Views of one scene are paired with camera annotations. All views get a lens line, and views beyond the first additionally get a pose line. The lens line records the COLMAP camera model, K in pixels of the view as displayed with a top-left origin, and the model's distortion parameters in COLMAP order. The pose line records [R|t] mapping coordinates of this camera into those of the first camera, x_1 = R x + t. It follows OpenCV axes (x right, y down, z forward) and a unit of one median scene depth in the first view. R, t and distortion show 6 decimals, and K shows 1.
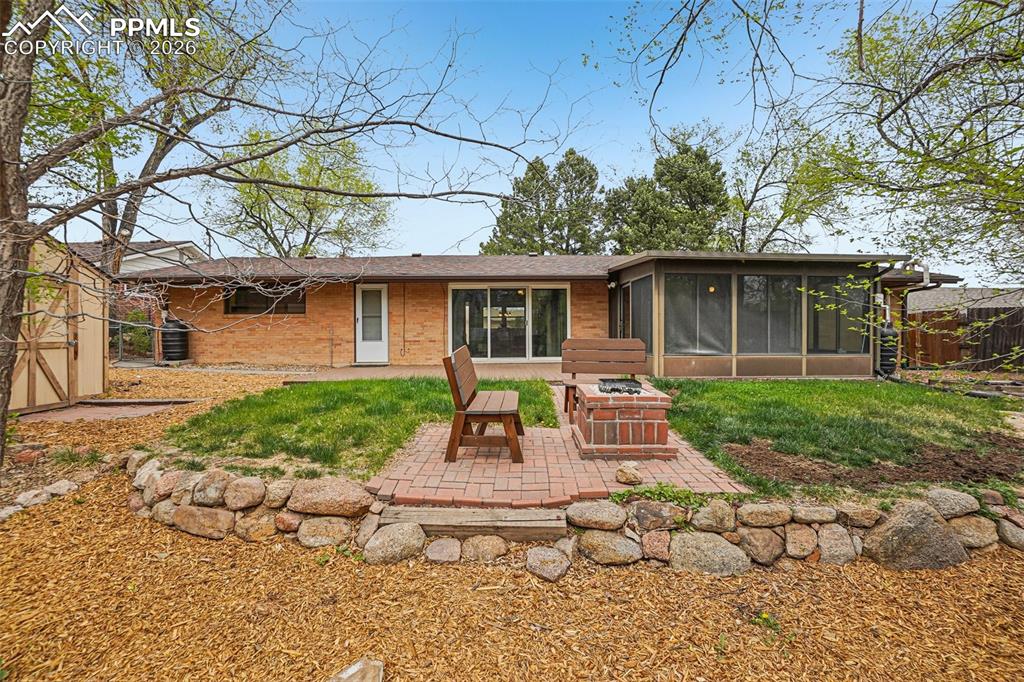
lens RADIAL K [[460.3, 0, 510.9], [0, 460.3, 324.6], [0, 0, 1]] dist [-0.067240, 0.024798]
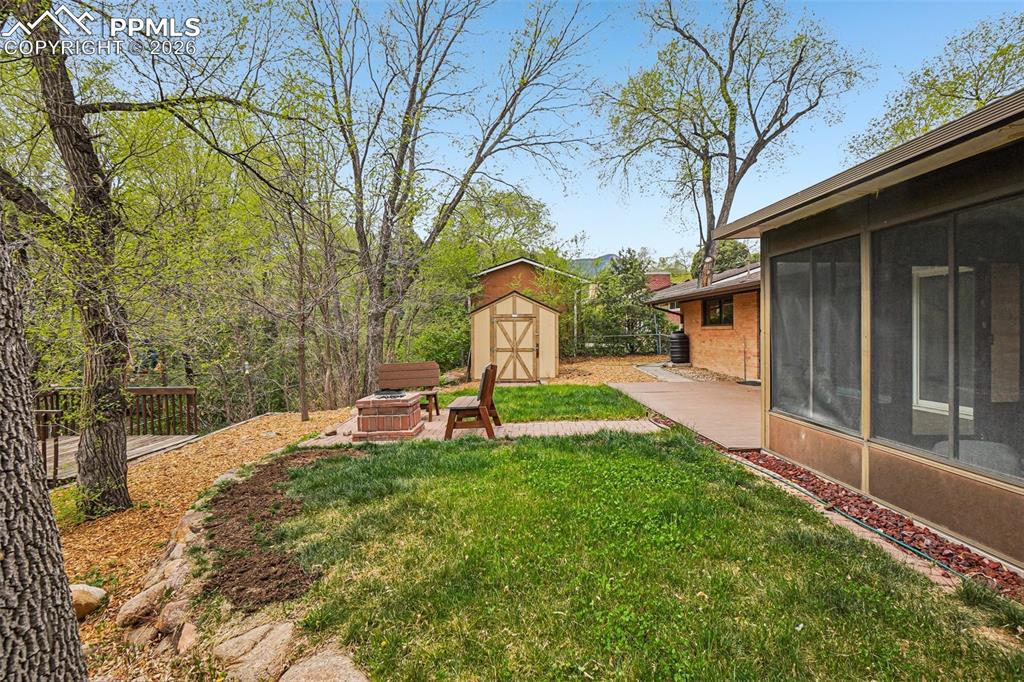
lens RADIAL K [[508.2, 0, 513.1], [0, 508.2, 333.4], [0, 0, 1]] dist [-0.022492, -0.000179]
pose [[-0.022251, 0.008204, -0.999719, 0.692334], [0.019607, 0.999778, 0.007769, -0.025430], [0.999560, -0.019428, -0.022407, 0.520380]]
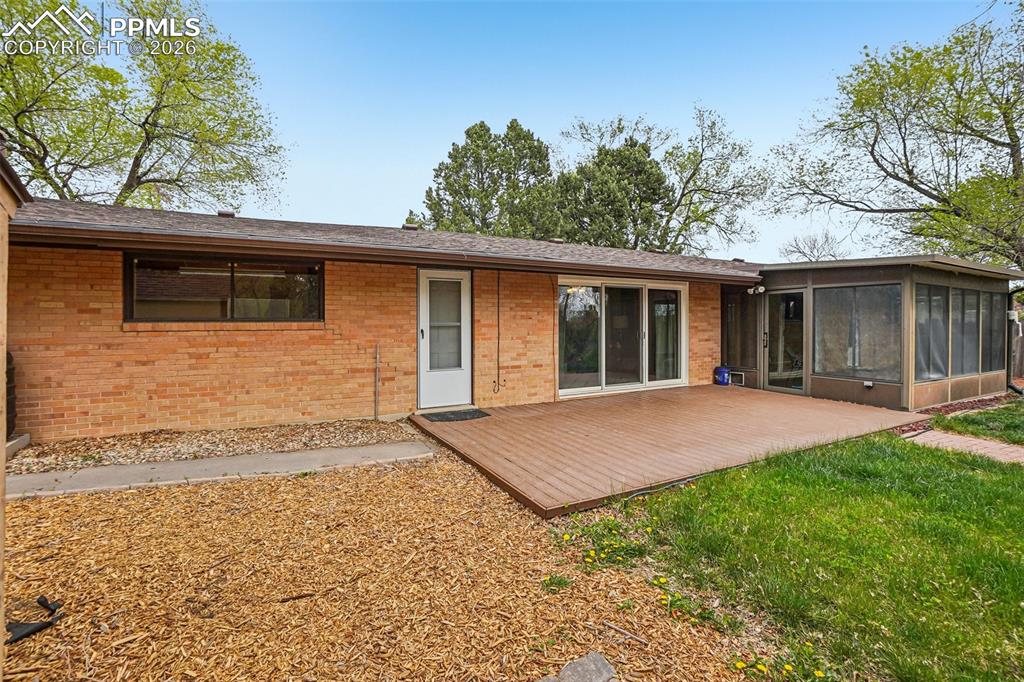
lens RADIAL K [[460.3, 0, 510.9], [0, 460.3, 324.6], [0, 0, 1]] dist [-0.067240, 0.024798]
pose [[0.895254, 0.001953, 0.445552, -0.490452], [-0.011580, 0.999755, 0.018885, -0.032621], [-0.445406, -0.022067, 0.895057, 0.451232]]
